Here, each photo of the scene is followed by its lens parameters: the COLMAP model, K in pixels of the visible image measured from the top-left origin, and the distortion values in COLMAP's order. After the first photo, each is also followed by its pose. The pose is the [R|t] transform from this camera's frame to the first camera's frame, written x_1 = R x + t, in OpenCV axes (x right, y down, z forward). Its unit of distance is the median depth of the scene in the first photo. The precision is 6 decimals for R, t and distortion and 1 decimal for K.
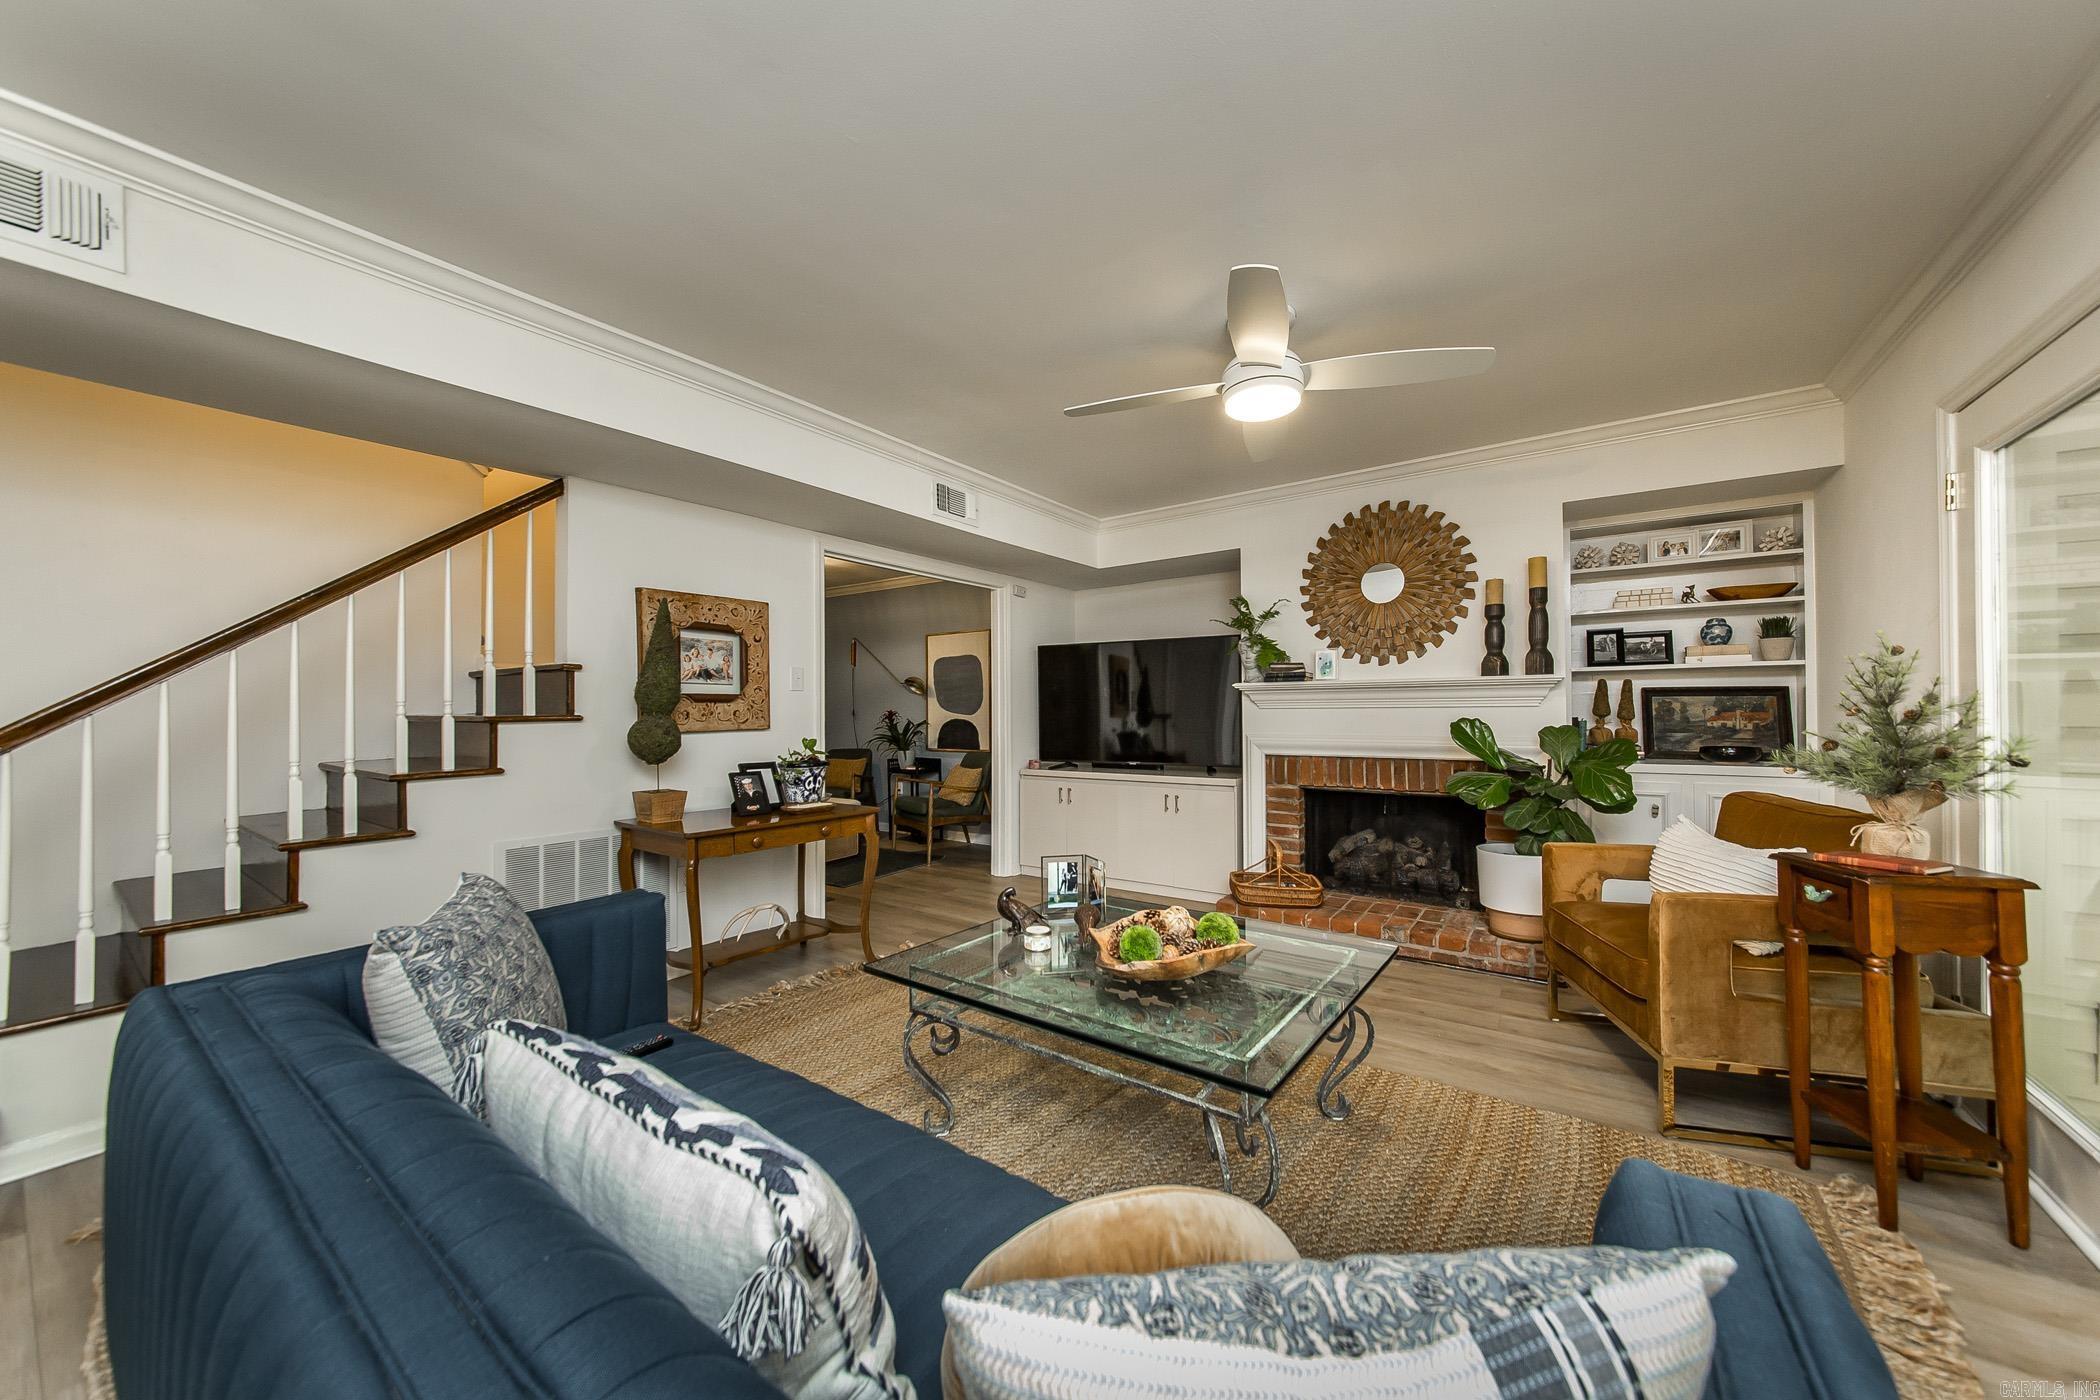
lens RADIAL K [[743.0, 0, 1048.6], [0, 743.0, 708.5], [0, 0, 1]] dist [0.007296, -0.000213]
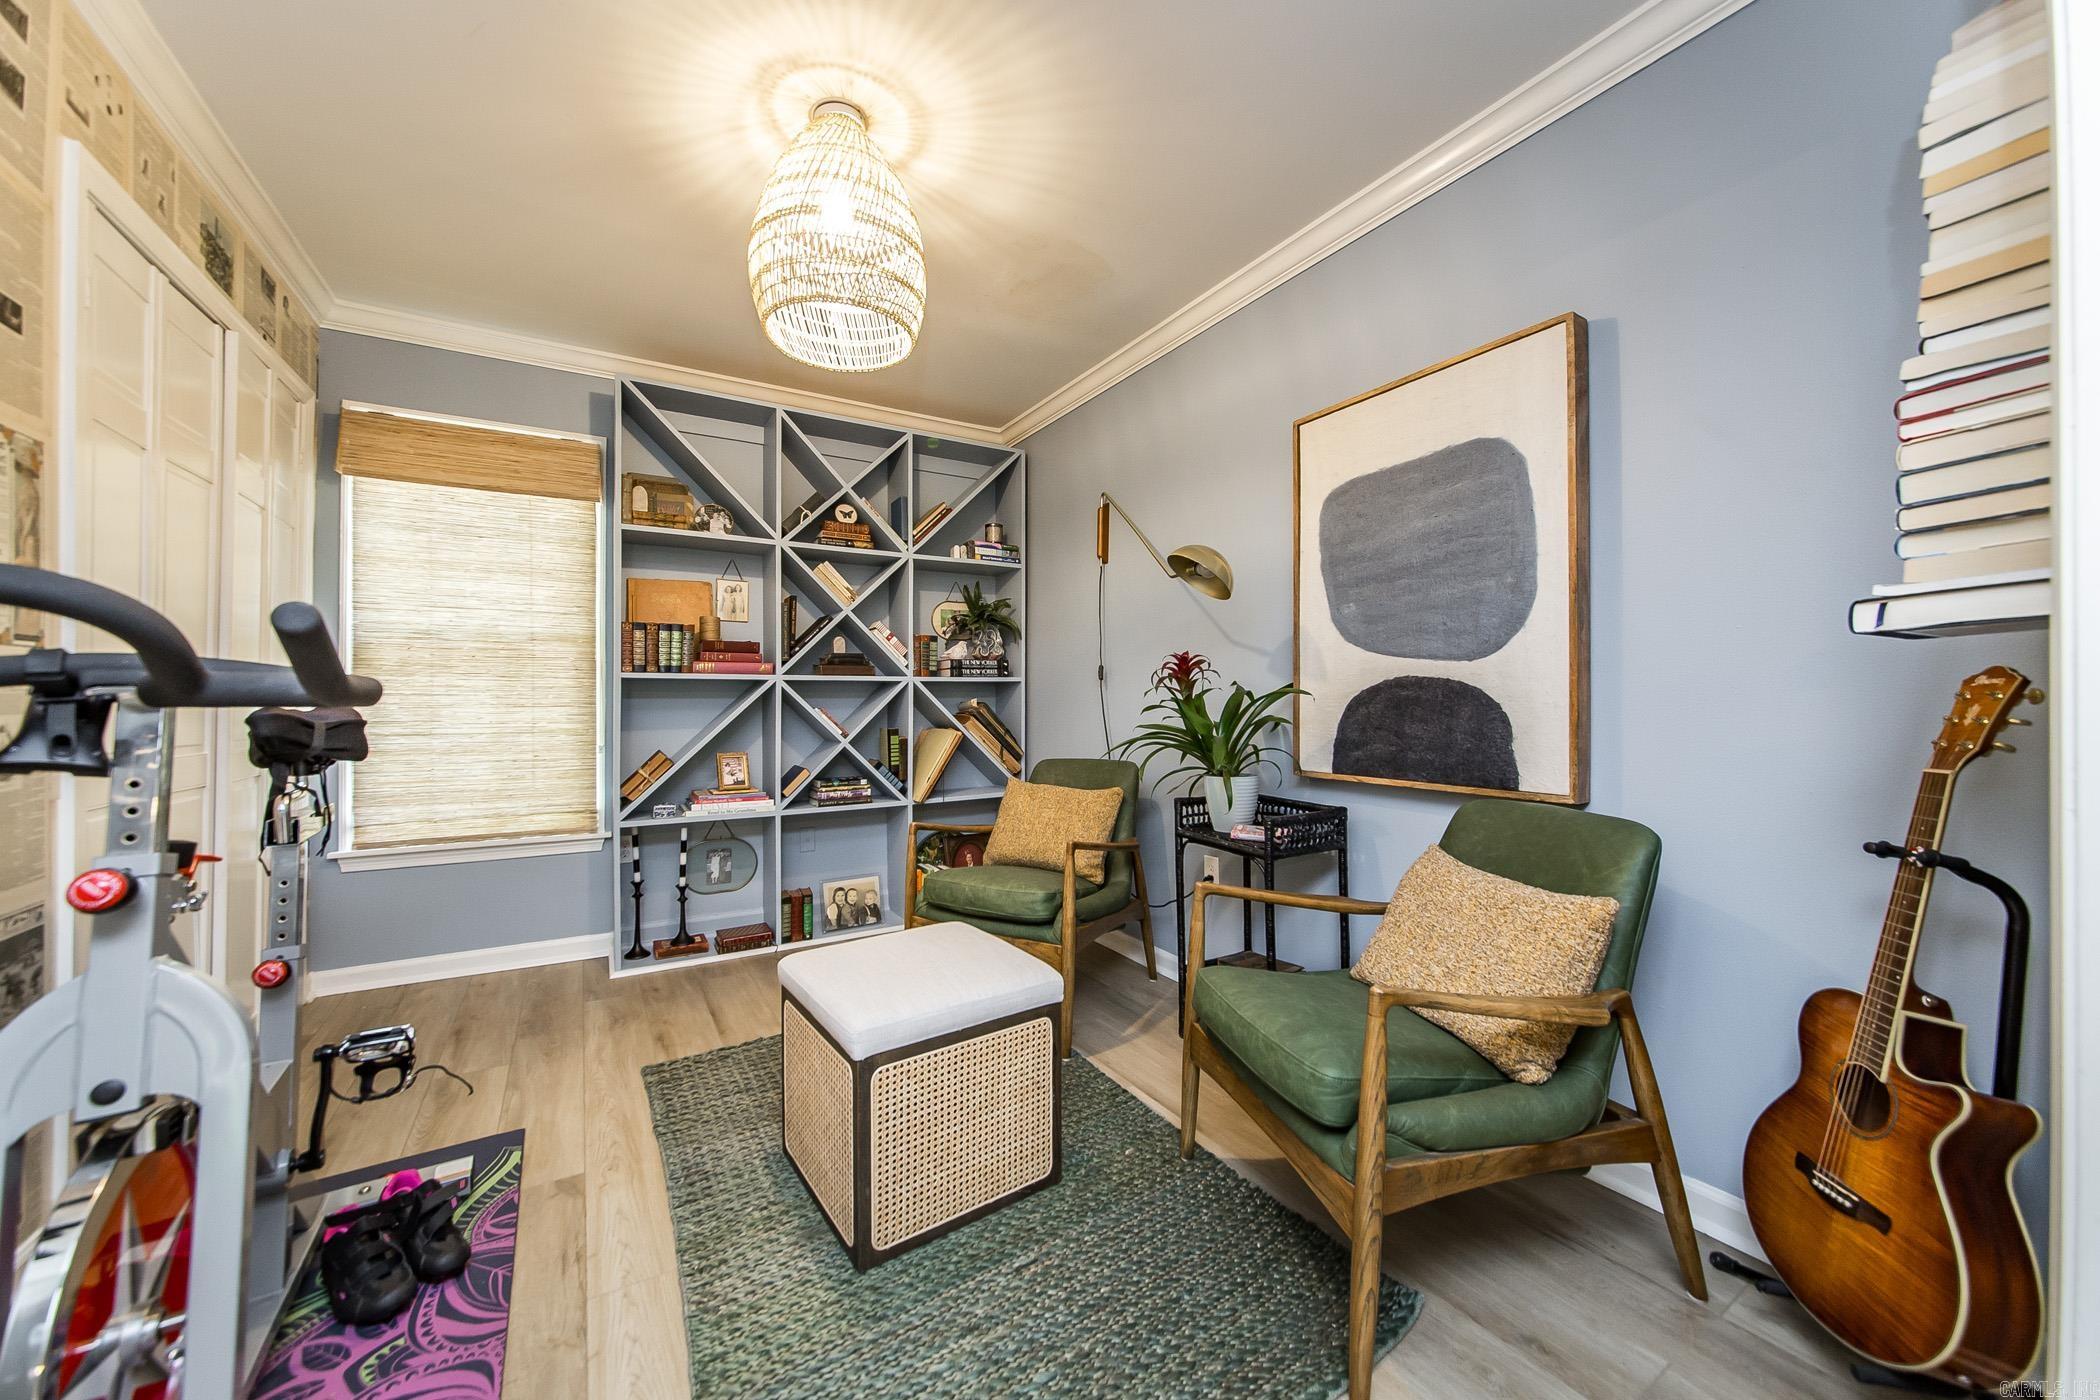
lens RADIAL K [[756.8, 0, 1051.5], [0, 756.8, 703.4], [0, 0, 1]] dist [-0.007495, -0.000061]
pose [[0.918855, 0.008903, -0.394494, -0.242197], [-0.005990, 0.999945, 0.008614, 0.040031], [0.394549, -0.005552, 0.918858, 1.202329]]
